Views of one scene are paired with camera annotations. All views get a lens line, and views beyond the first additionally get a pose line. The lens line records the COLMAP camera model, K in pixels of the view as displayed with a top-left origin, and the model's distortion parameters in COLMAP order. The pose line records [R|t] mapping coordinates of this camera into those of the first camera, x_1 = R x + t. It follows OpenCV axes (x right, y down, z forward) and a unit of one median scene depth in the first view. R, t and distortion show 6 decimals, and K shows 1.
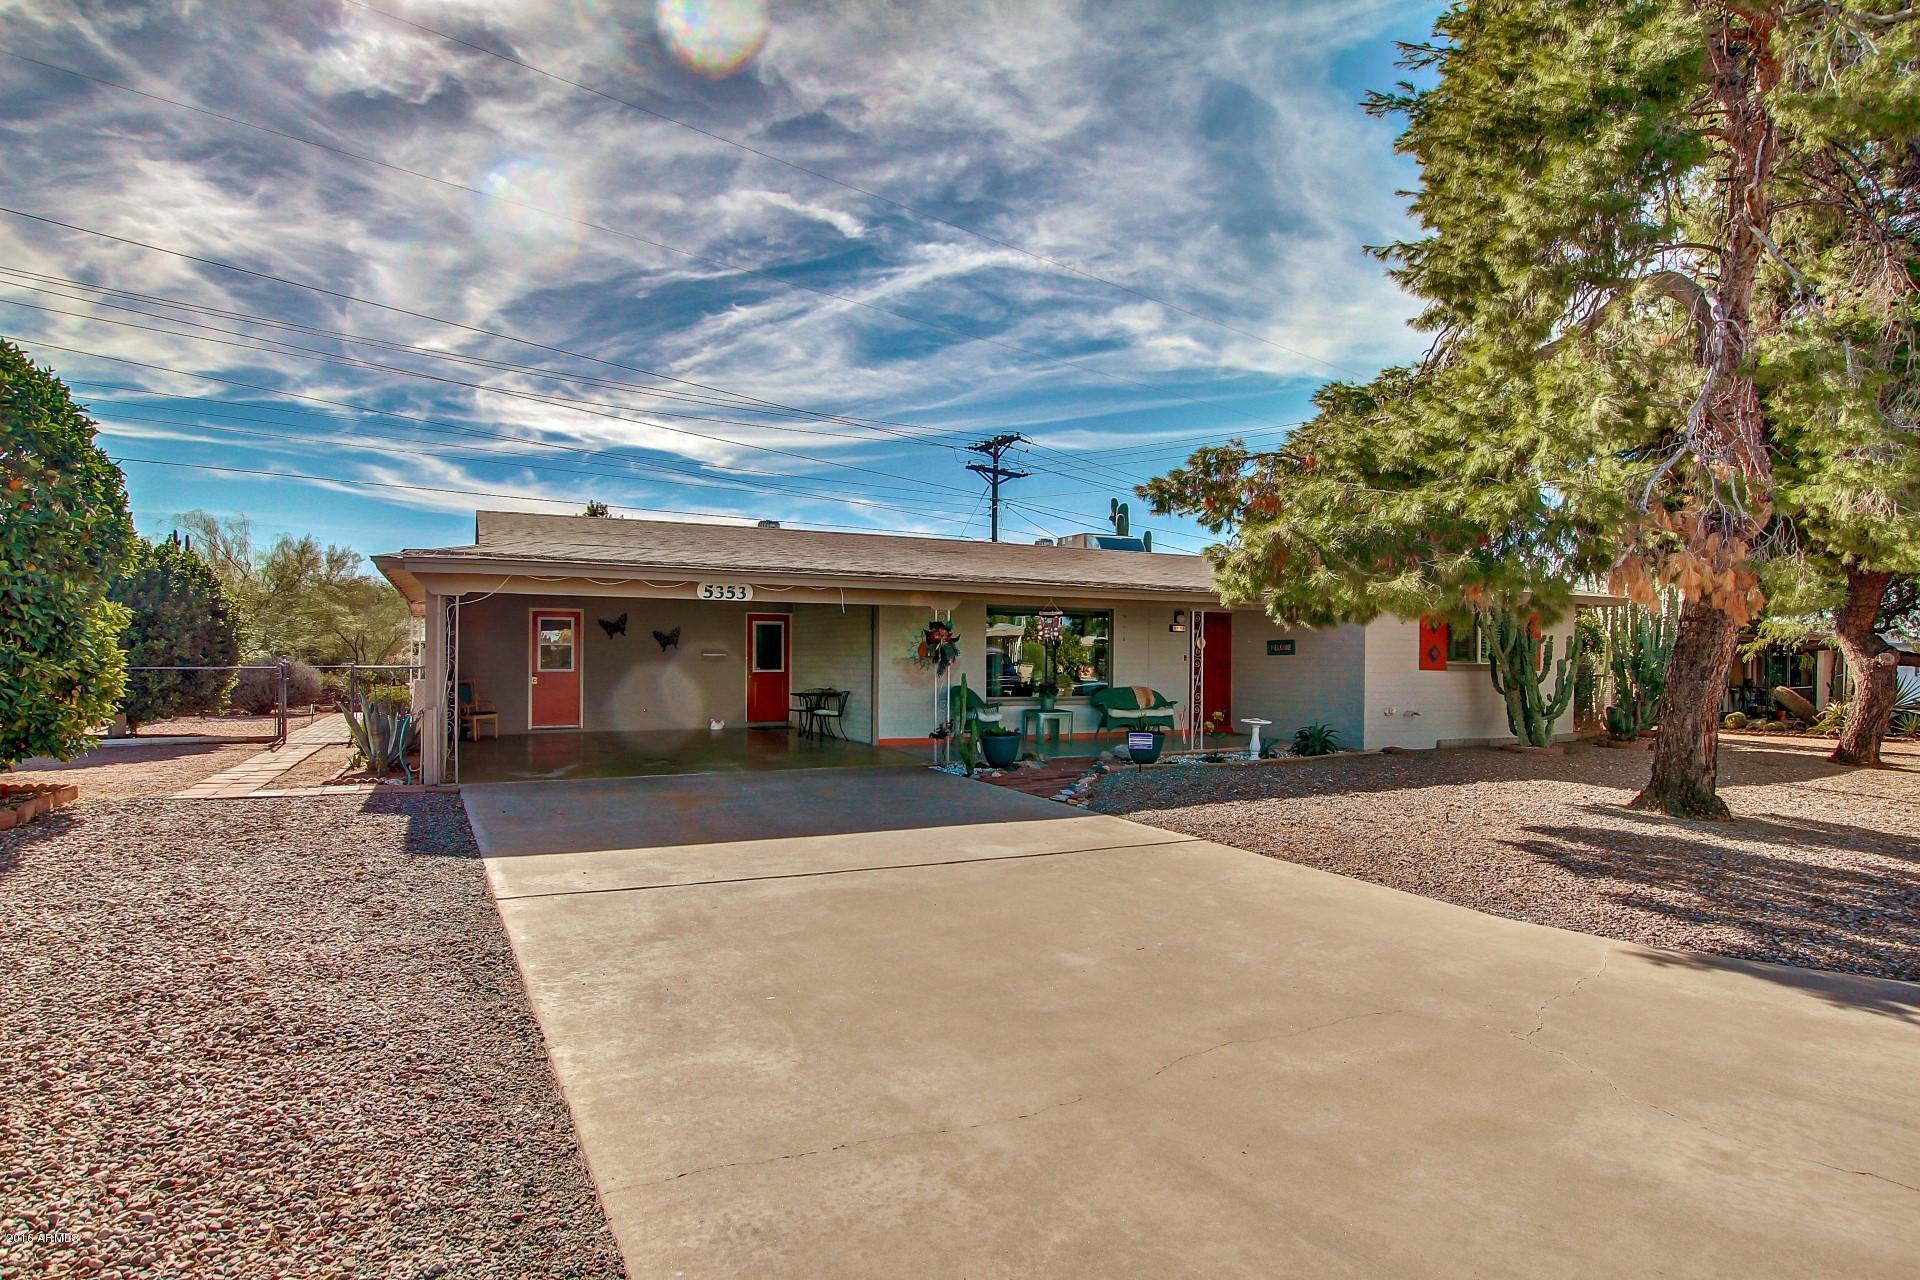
lens RADIAL K [[1036.1, 0, 969.0], [0, 1036.1, 647.2], [0, 0, 1]] dist [-0.001339, -0.000244]
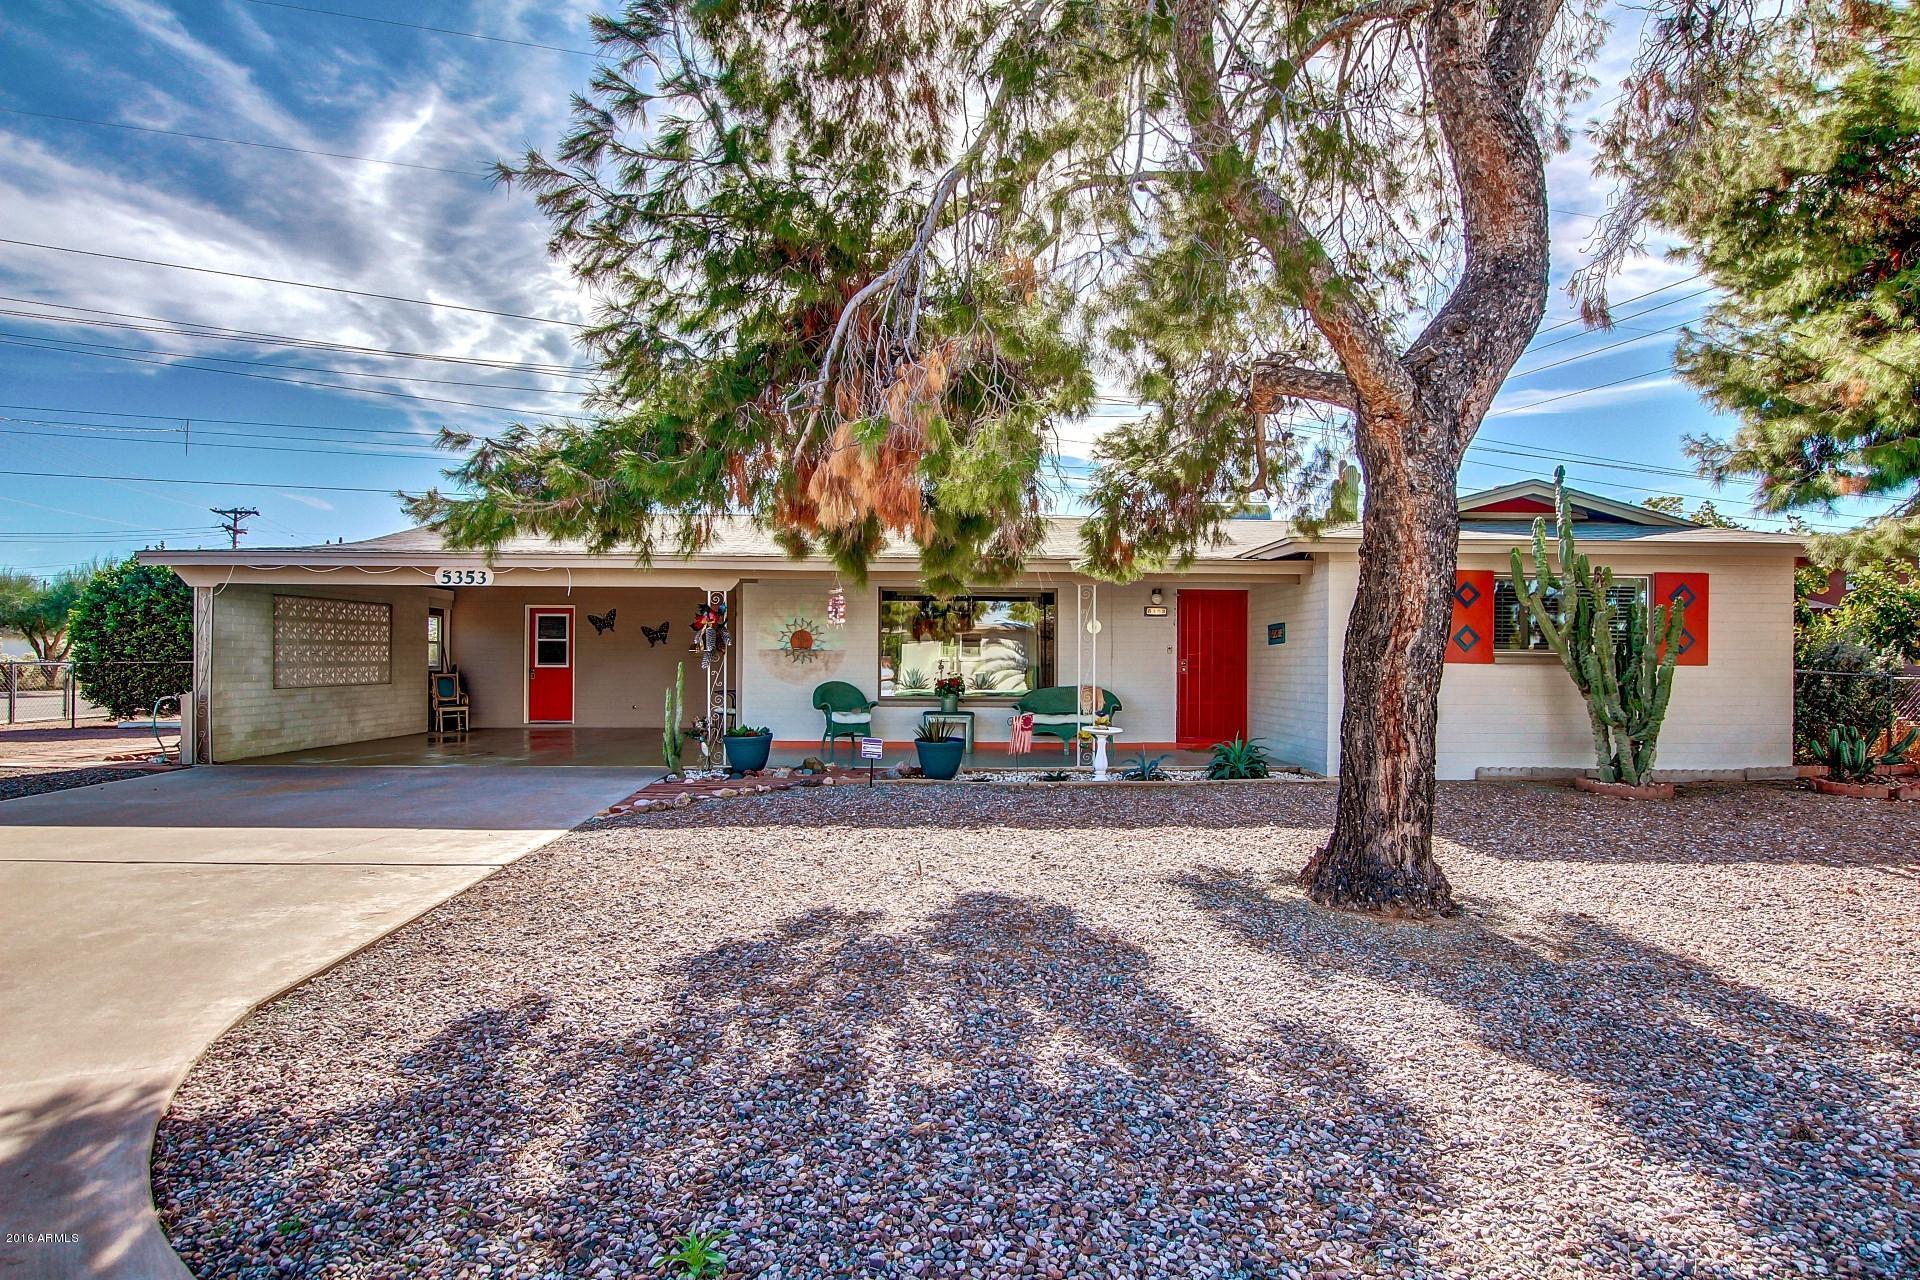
lens RADIAL K [[1072.7, 0, 954.4], [0, 1072.7, 663.8], [0, 0, 1]] dist [0.001061, 0.000043]
pose [[0.898871, -0.001152, -0.438212, 0.433945], [0.003573, 0.999983, 0.004700, 0.017338], [0.438199, -0.005791, 0.898859, 0.215784]]
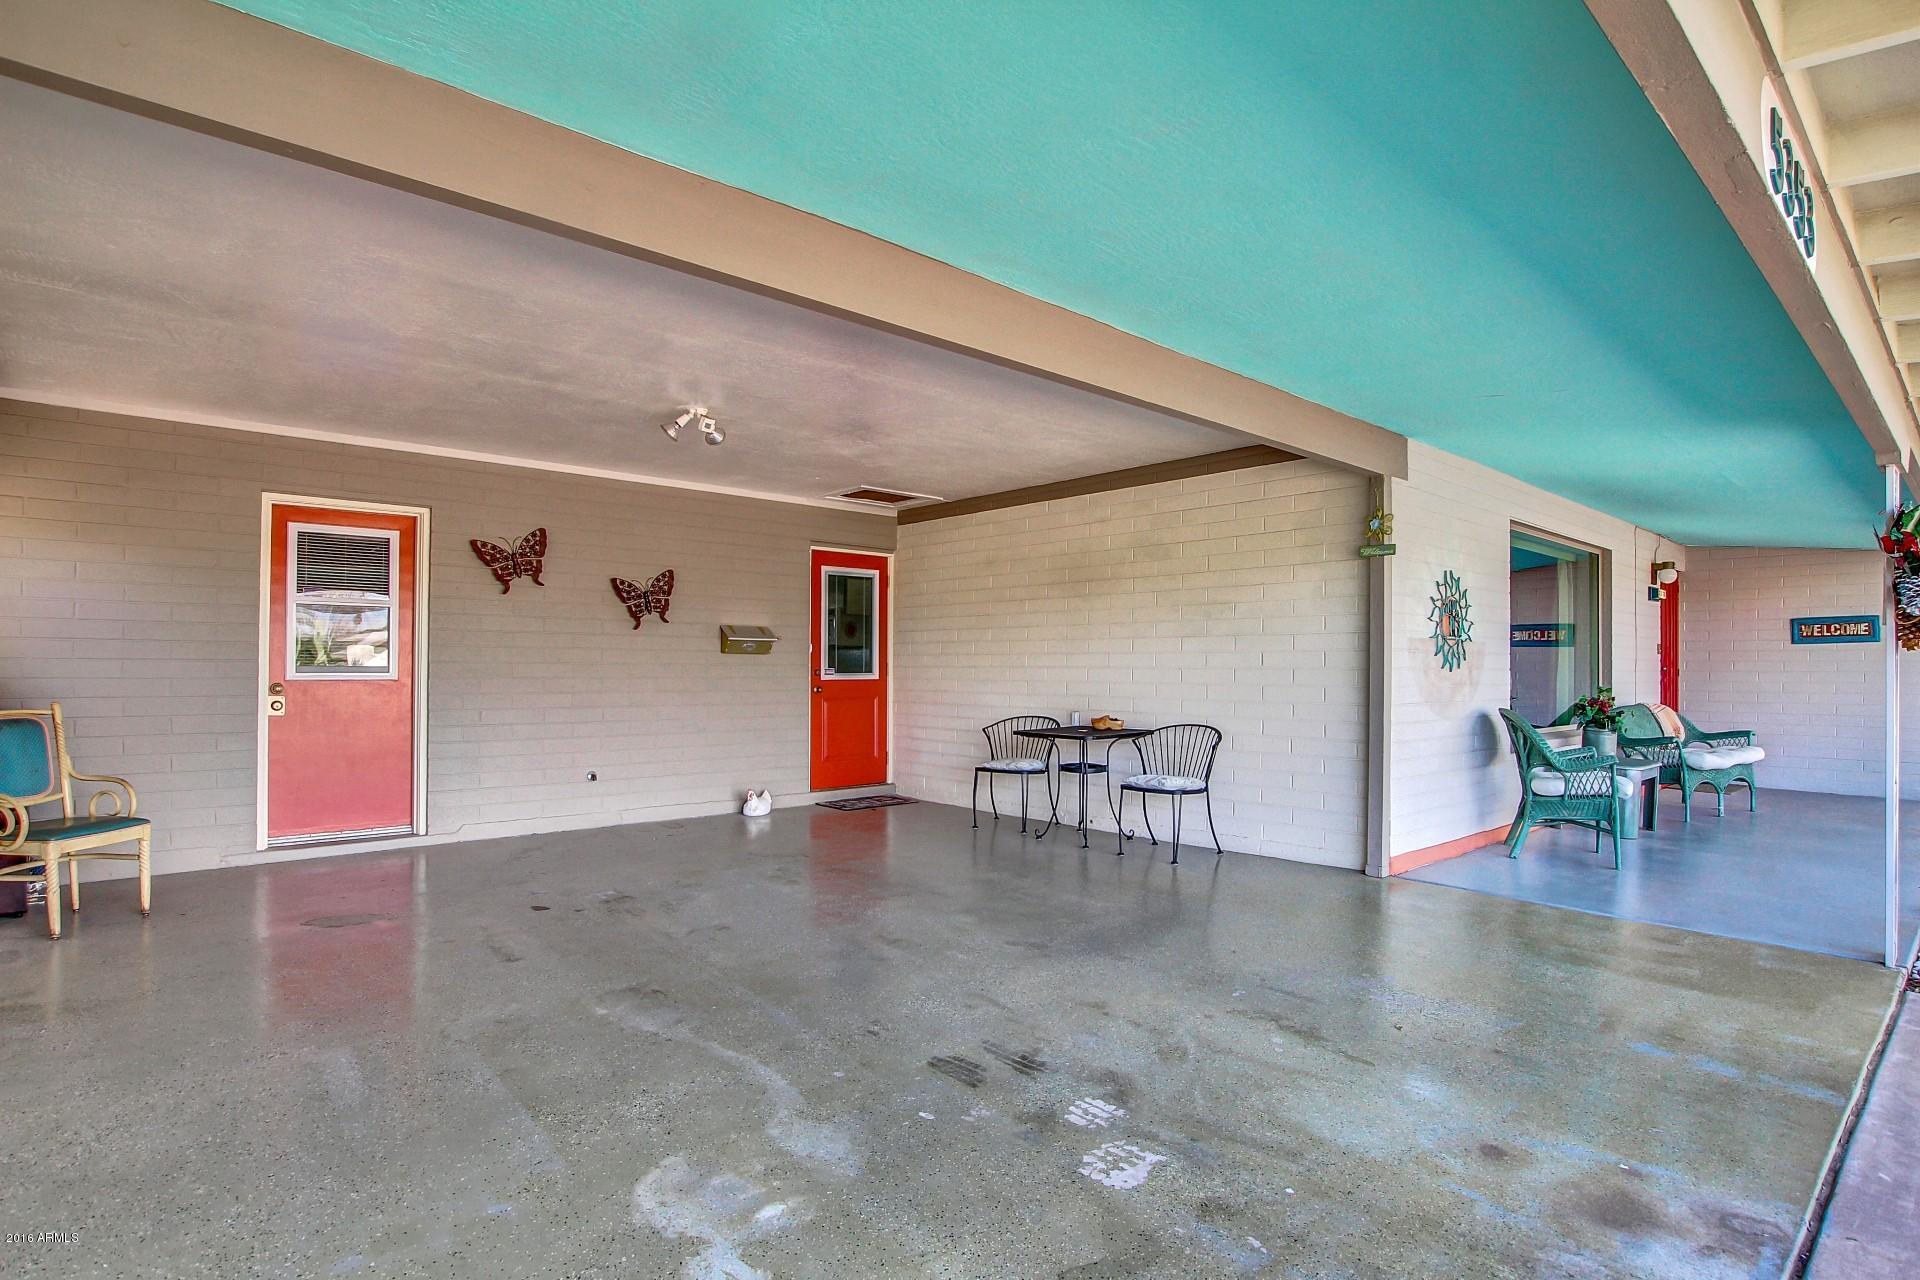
lens RADIAL K [[978.6, 0, 962.5], [0, 978.6, 648.9], [0, 0, 1]] dist [-0.000480, -0.000099]
pose [[0.964853, 0.003139, 0.262770, -0.285100], [-0.002350, 0.999992, -0.003317, 0.013567], [-0.262778, 0.002583, 0.964853, 0.625933]]
